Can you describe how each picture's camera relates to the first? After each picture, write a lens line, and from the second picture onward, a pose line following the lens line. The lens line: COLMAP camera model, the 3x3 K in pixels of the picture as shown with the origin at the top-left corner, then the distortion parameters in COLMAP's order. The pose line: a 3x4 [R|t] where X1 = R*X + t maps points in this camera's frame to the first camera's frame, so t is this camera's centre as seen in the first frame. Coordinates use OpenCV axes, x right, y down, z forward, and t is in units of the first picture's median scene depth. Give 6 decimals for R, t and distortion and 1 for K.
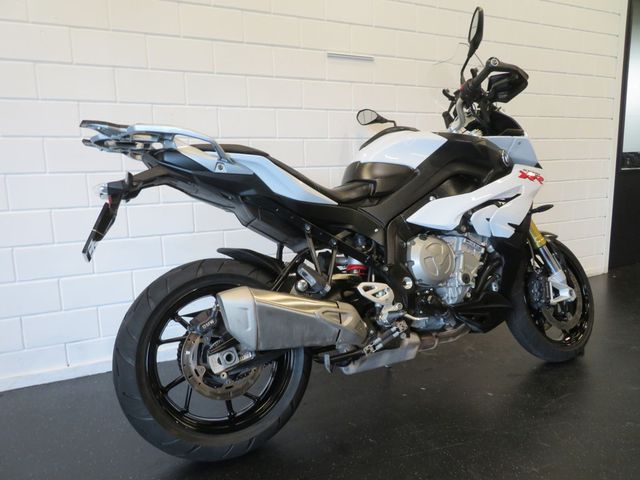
lens RADIAL K [[455.0, 0, 319.7], [0, 455.0, 239.3], [0, 0, 1]] dist [-0.006106, -0.000276]
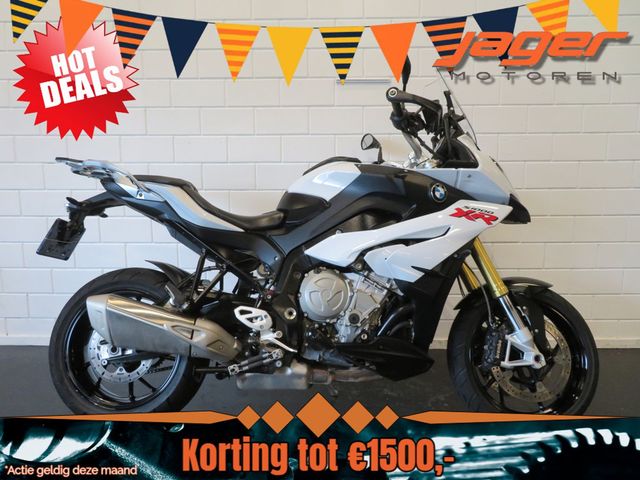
lens RADIAL K [[455.0, 0, 322.2], [0, 455.0, 243.2], [0, 0, 1]] dist [-0.006106, -0.000276]
pose [[0.892848, 0.090597, -0.441151, 0.671110], [-0.091451, 0.995621, 0.019379, -0.084758], [0.440975, 0.023041, 0.897224, 0.107240]]
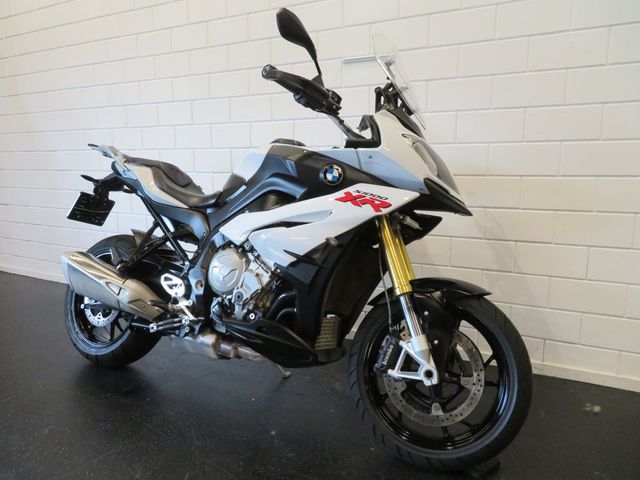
lens RADIAL K [[455.0, 0, 319.0], [0, 455.0, 239.7], [0, 0, 1]] dist [-0.006106, -0.000276]
pose [[0.598279, 0.157327, -0.785691, 1.176684], [-0.142967, 0.985761, 0.088524, -0.146985], [0.788431, 0.059366, 0.612252, 0.529875]]
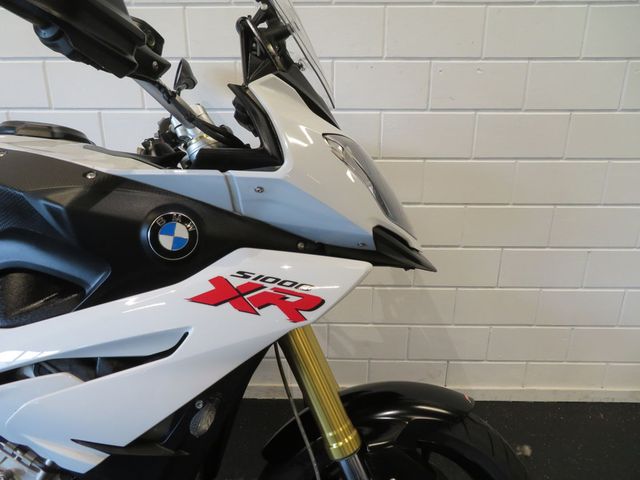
lens RADIAL K [[455.0, 0, 317.0], [0, 455.0, 238.3], [0, 0, 1]] dist [-0.006106, -0.000276]
pose [[0.888316, 0.173372, -0.425249, 0.723513], [-0.101009, 0.977086, 0.187352, -0.280833], [0.447986, -0.123474, 0.885473, 0.818572]]
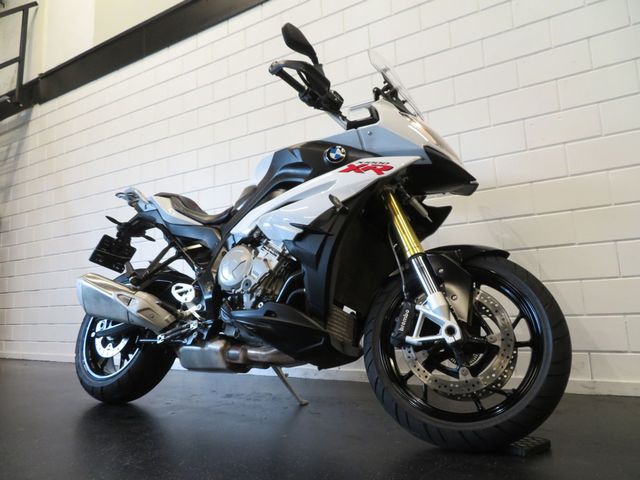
lens RADIAL K [[455.0, 0, 318.8], [0, 455.0, 240.3], [0, 0, 1]] dist [-0.006106, -0.000276]
pose [[0.546320, -0.107527, -0.830646, 1.204116], [-0.100081, 0.976239, -0.192198, 0.164139], [0.831575, 0.188134, 0.522578, 0.611870]]
